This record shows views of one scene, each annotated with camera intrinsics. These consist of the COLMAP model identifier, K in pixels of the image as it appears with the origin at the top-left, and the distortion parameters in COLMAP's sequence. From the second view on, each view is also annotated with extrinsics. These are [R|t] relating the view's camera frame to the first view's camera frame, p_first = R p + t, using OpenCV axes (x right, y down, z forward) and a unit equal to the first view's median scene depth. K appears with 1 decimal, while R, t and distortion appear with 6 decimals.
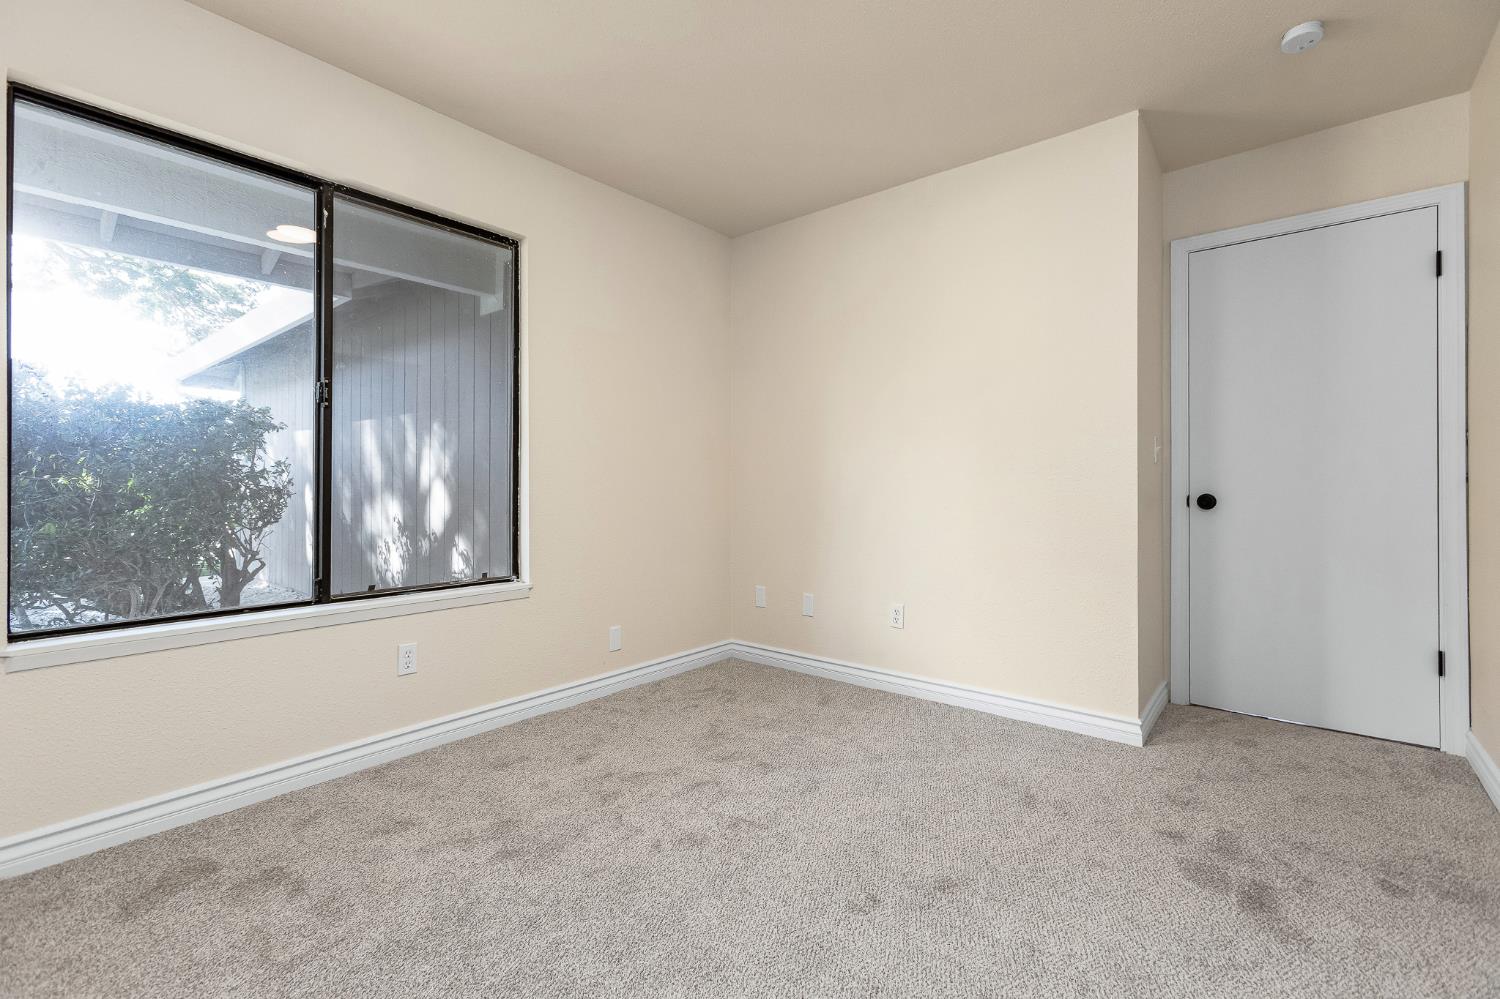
lens RADIAL K [[664.5, 0, 739.6], [0, 664.5, 487.6], [0, 0, 1]] dist [-0.014889, 0.006222]
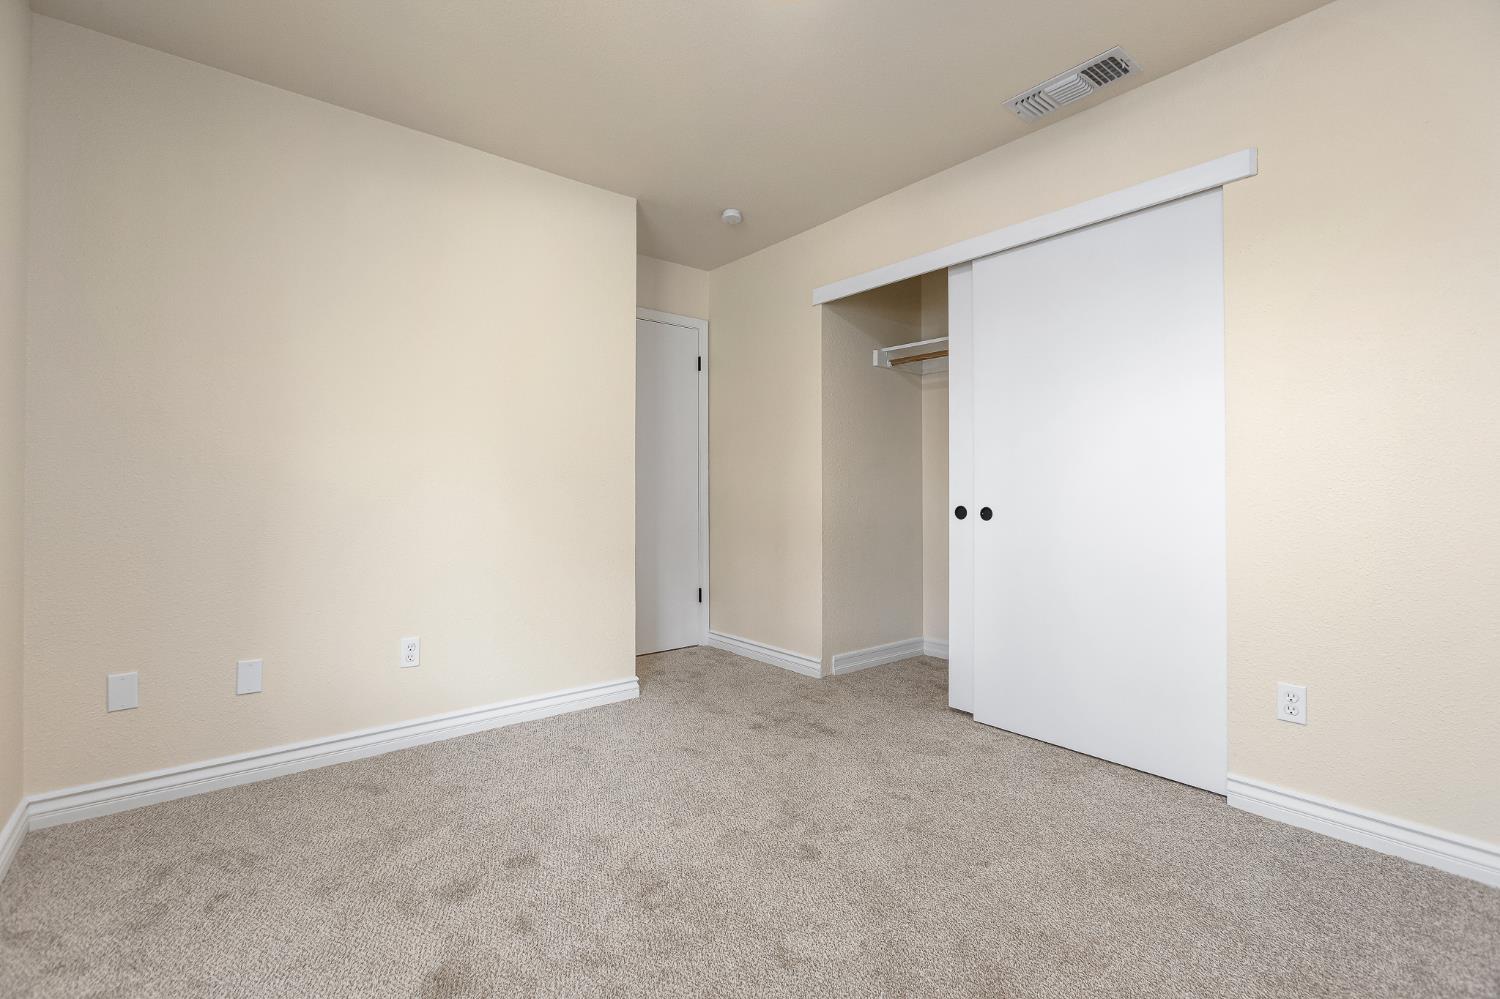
lens RADIAL K [[664.5, 0, 758.4], [0, 664.5, 493.1], [0, 0, 1]] dist [-0.014889, 0.006222]
pose [[0.166782, -0.009506, 0.985948, -0.624501], [-0.007198, 0.999915, 0.010859, -0.020956], [-0.985968, -0.008908, 0.166699, 0.551308]]
